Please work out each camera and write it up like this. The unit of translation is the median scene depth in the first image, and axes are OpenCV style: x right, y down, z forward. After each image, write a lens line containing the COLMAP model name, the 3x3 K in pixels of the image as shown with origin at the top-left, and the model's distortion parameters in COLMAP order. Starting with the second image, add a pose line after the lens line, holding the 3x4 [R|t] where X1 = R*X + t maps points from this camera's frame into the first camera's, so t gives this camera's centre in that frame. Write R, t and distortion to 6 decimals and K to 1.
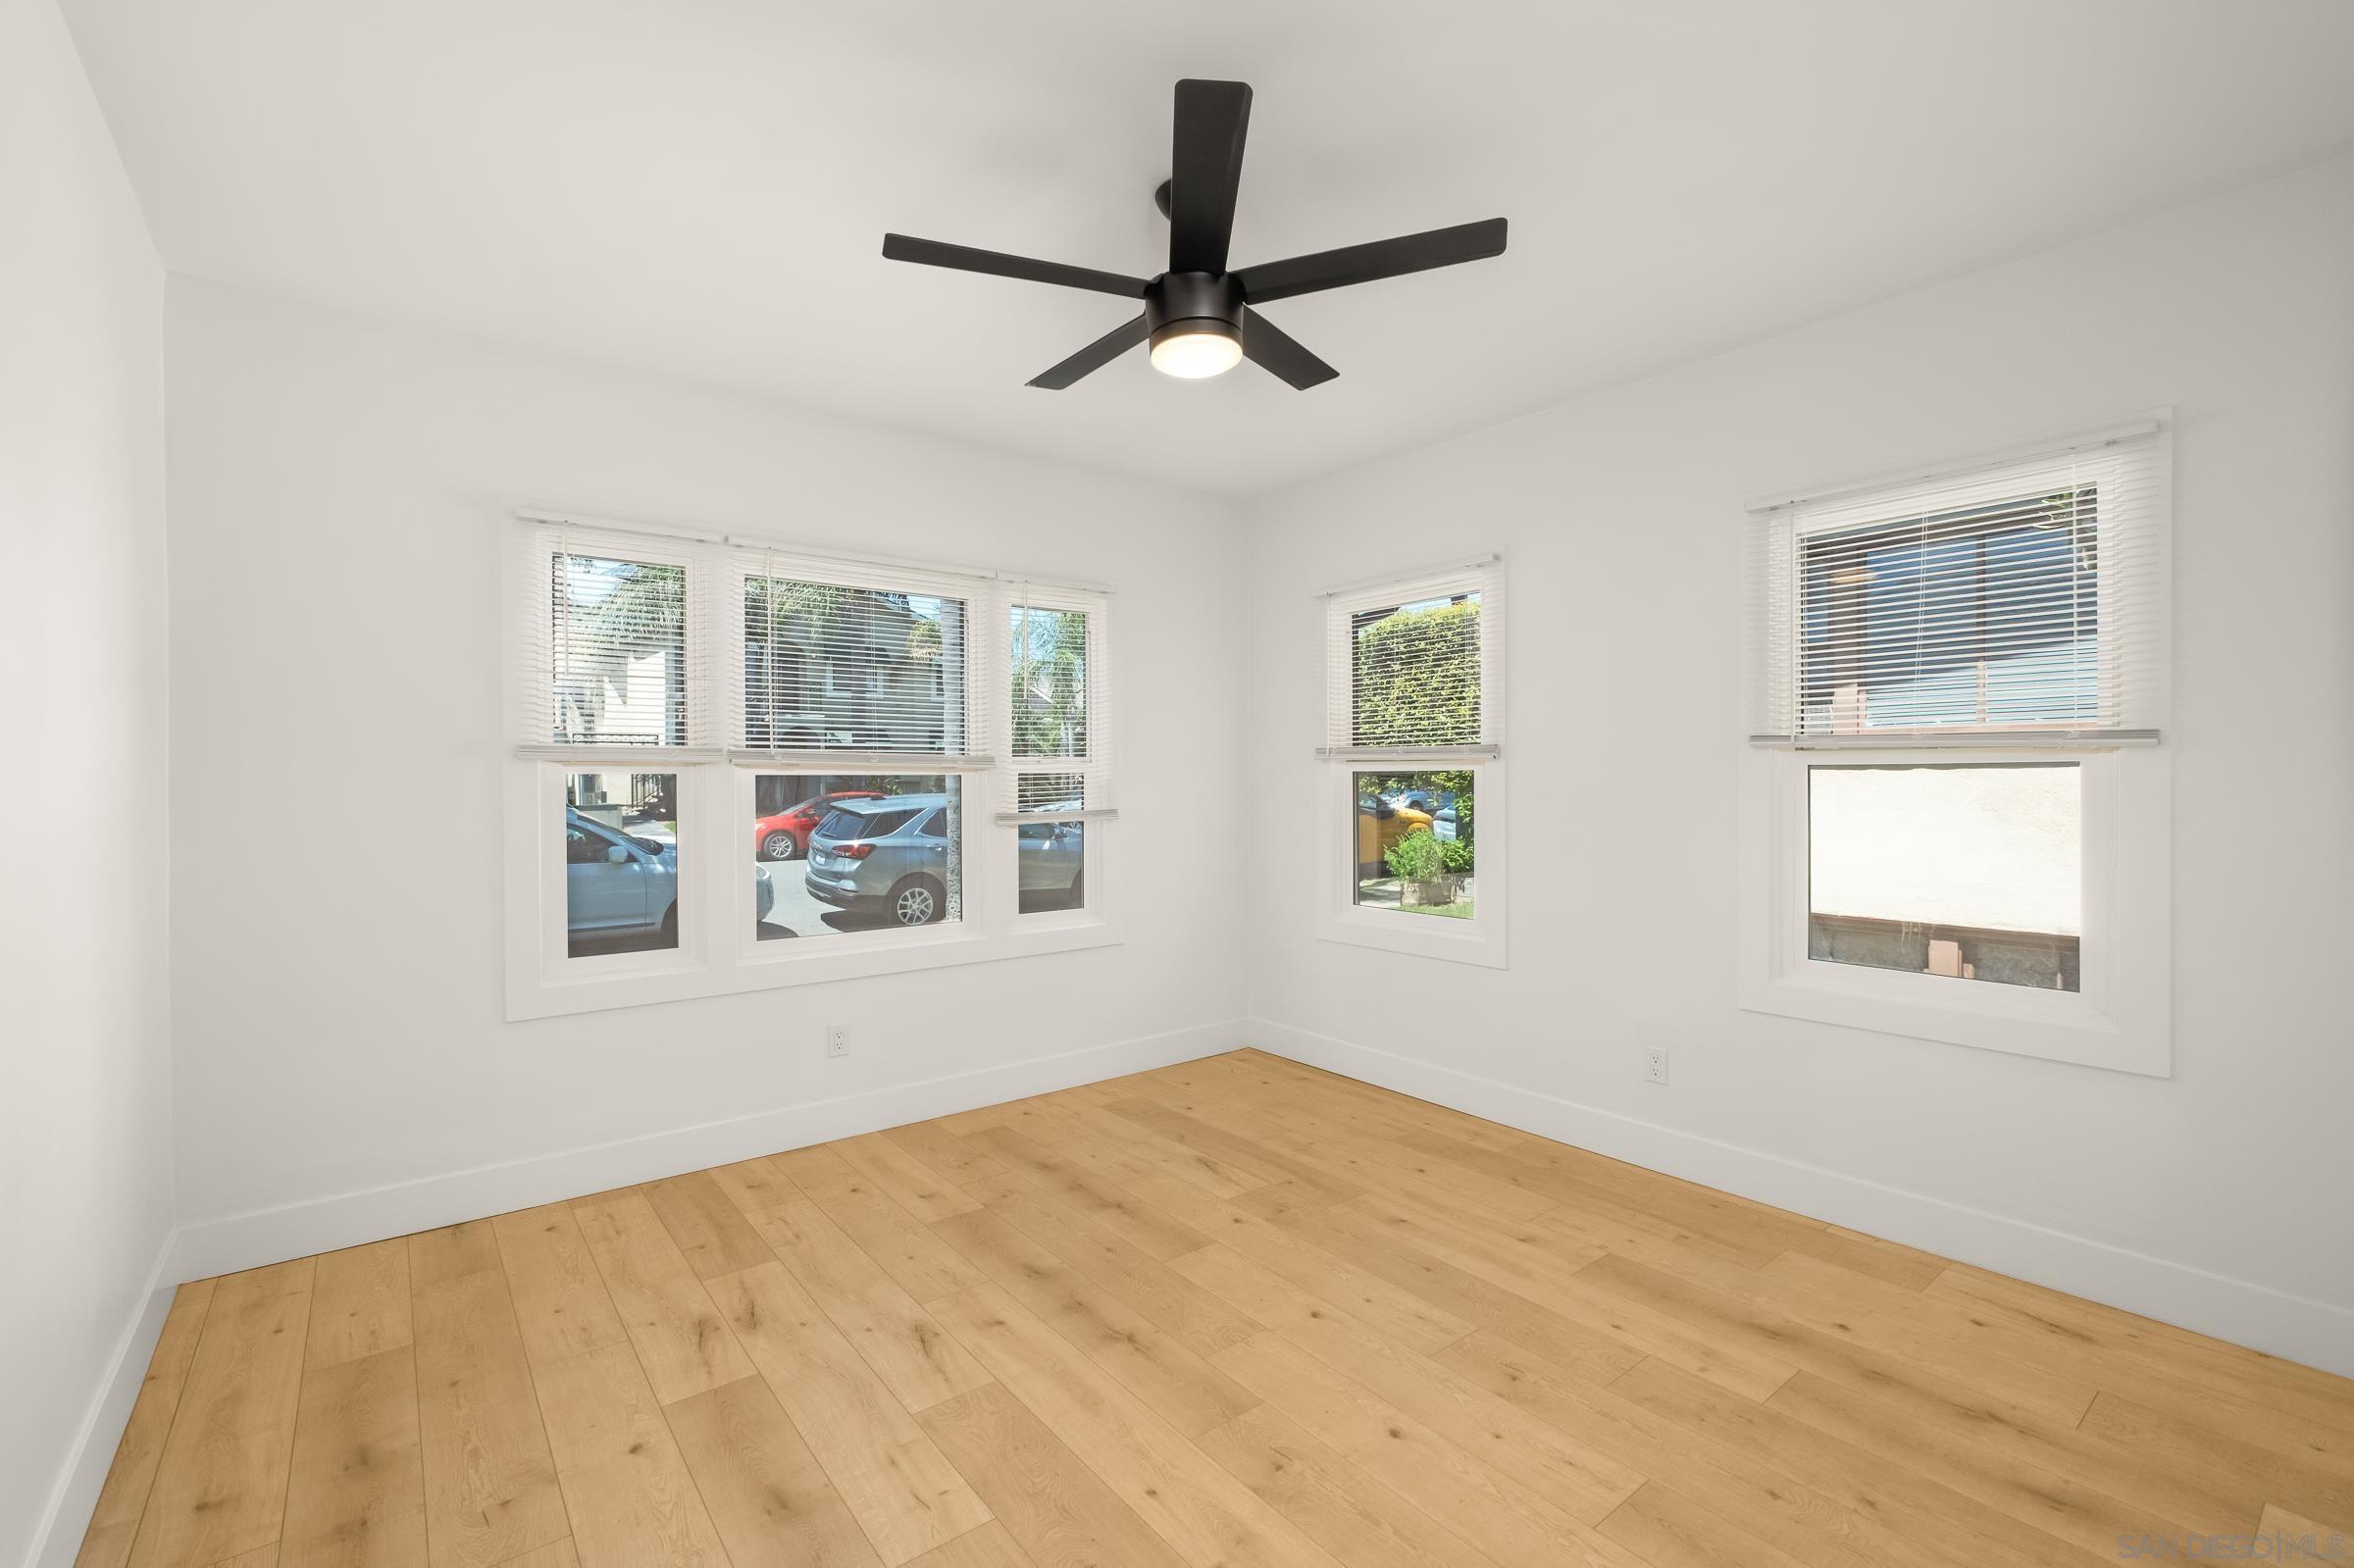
lens RADIAL K [[1024.0, 0, 1185.3], [0, 1024.0, 782.5], [0, 0, 1]] dist [-0.005411, 0.000095]
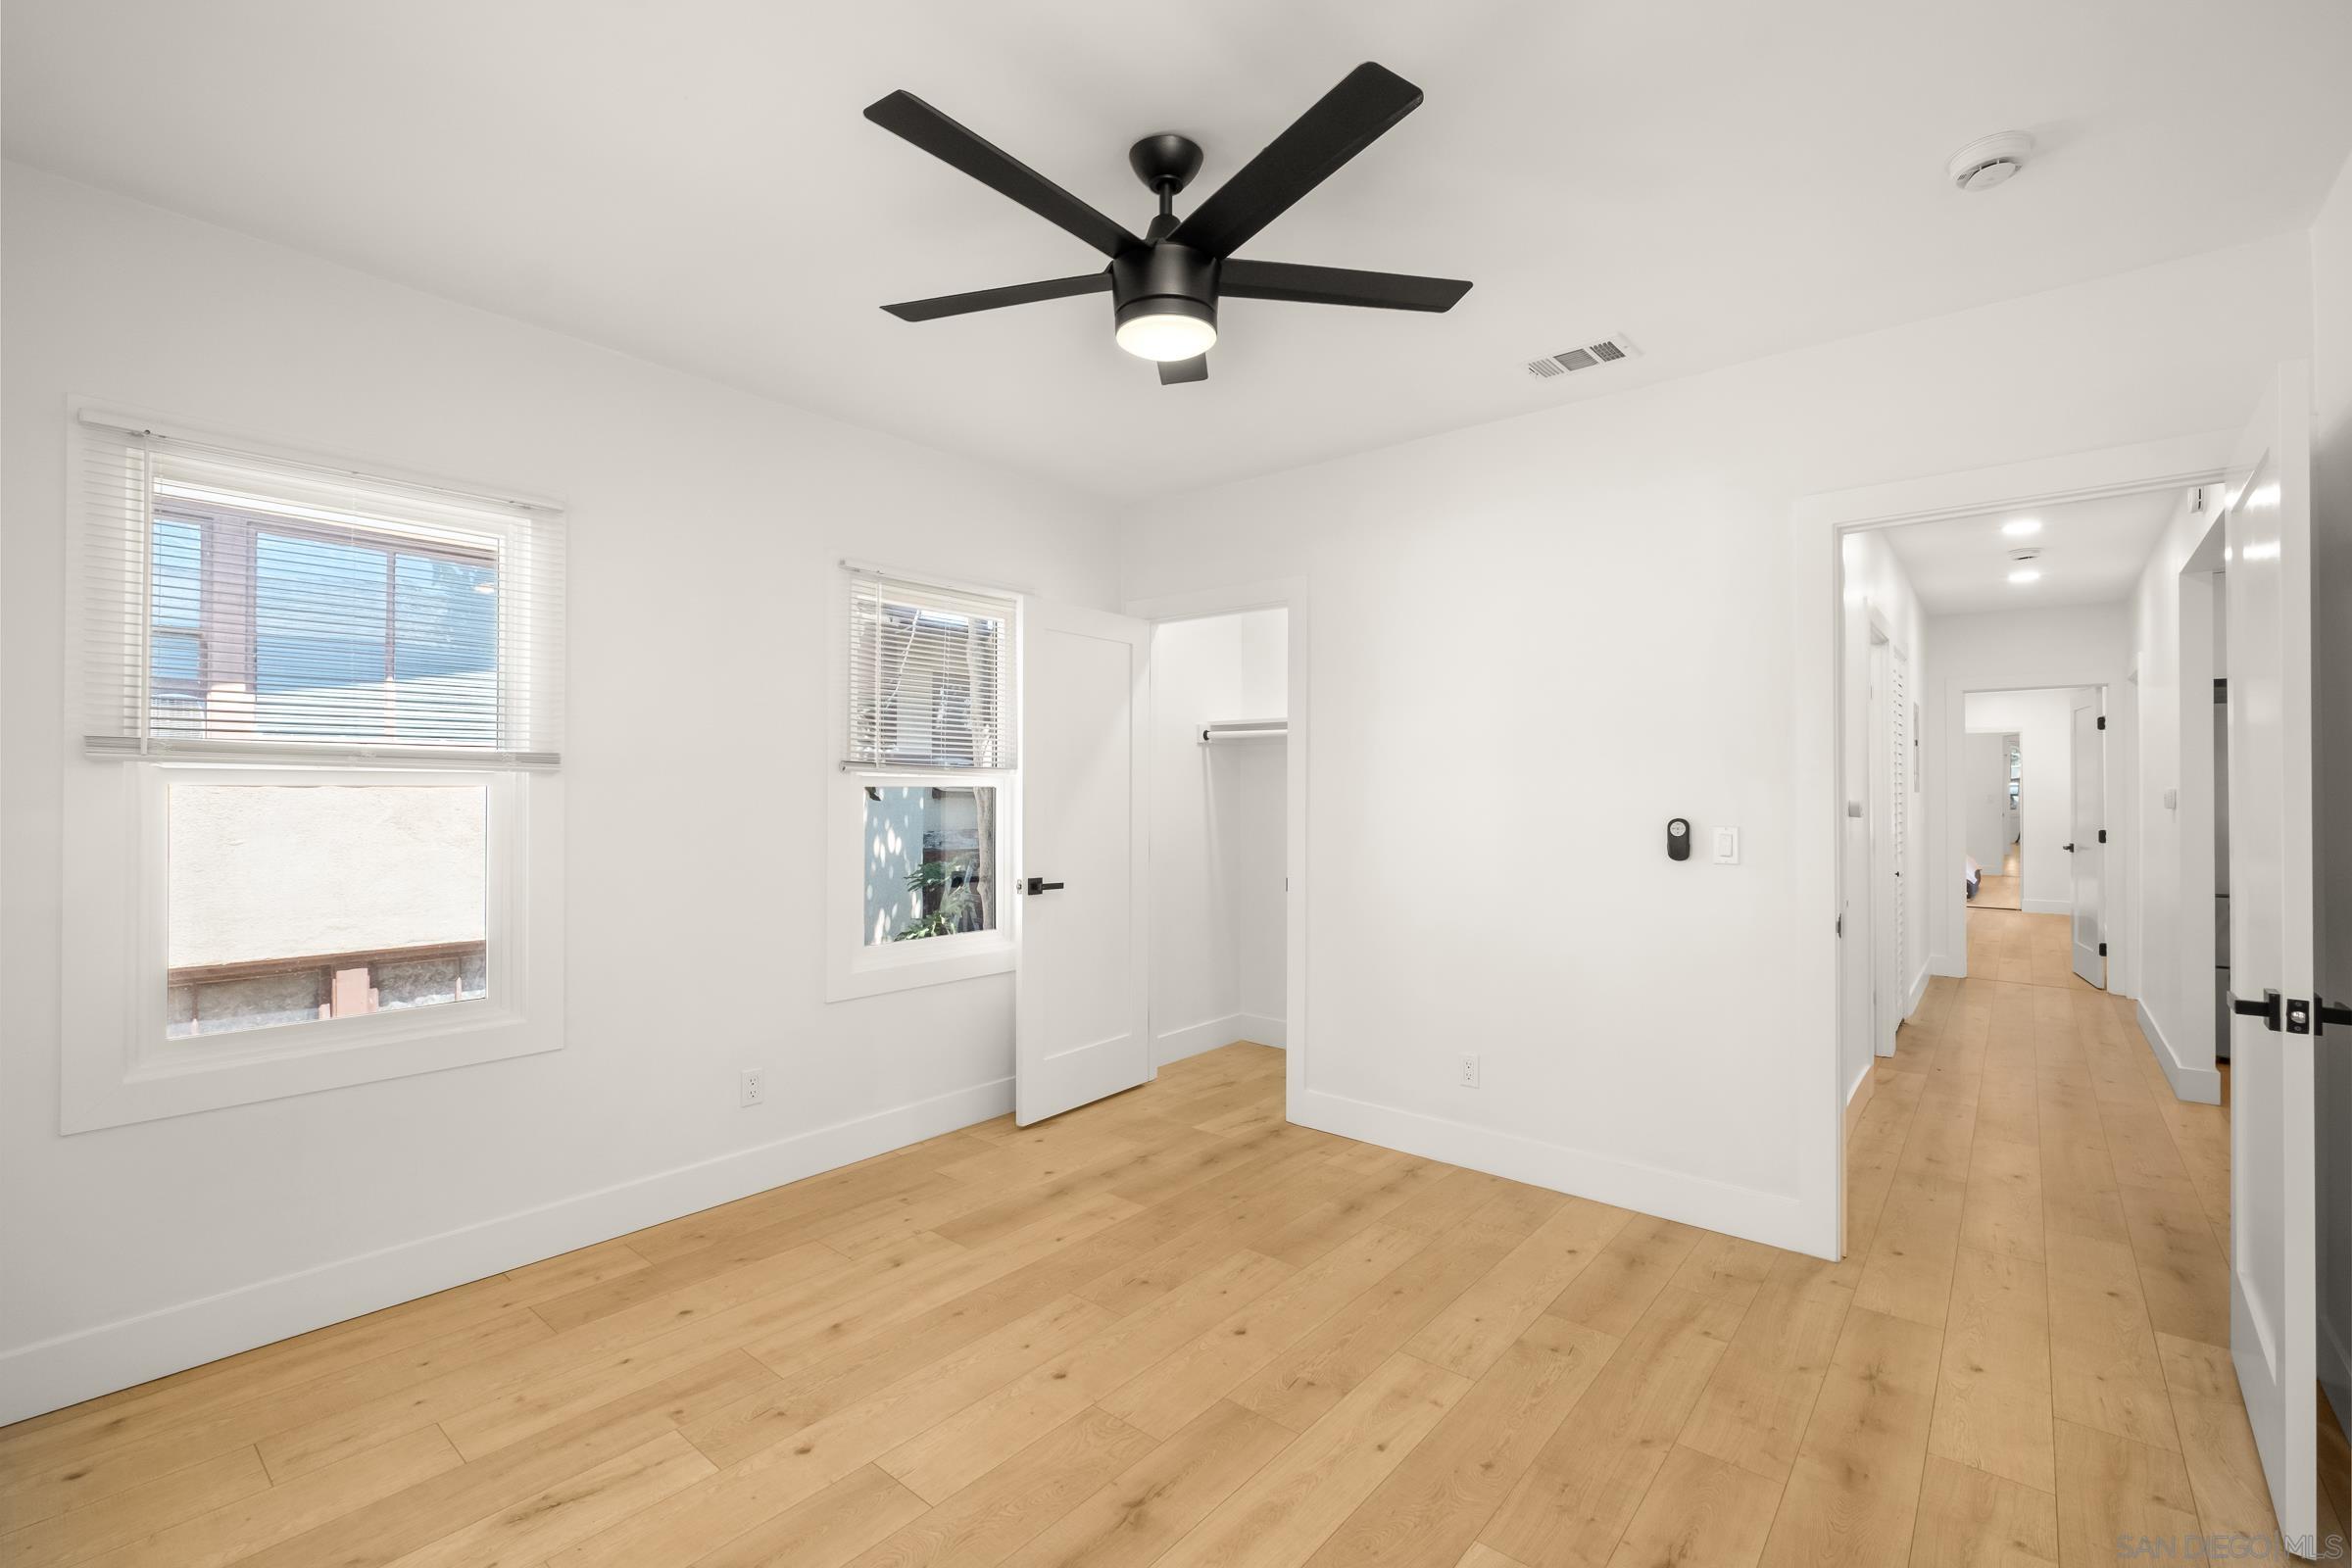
lens RADIAL K [[1023.2, 0, 1184.4], [0, 1023.2, 786.0], [0, 0, 1]] dist [-0.005411, 0.000095]
pose [[-0.209416, 0.010386, 0.977771, -0.704805], [0.003199, 0.999946, -0.009936, -0.003329], [-0.977821, 0.001047, -0.209438, 0.946786]]
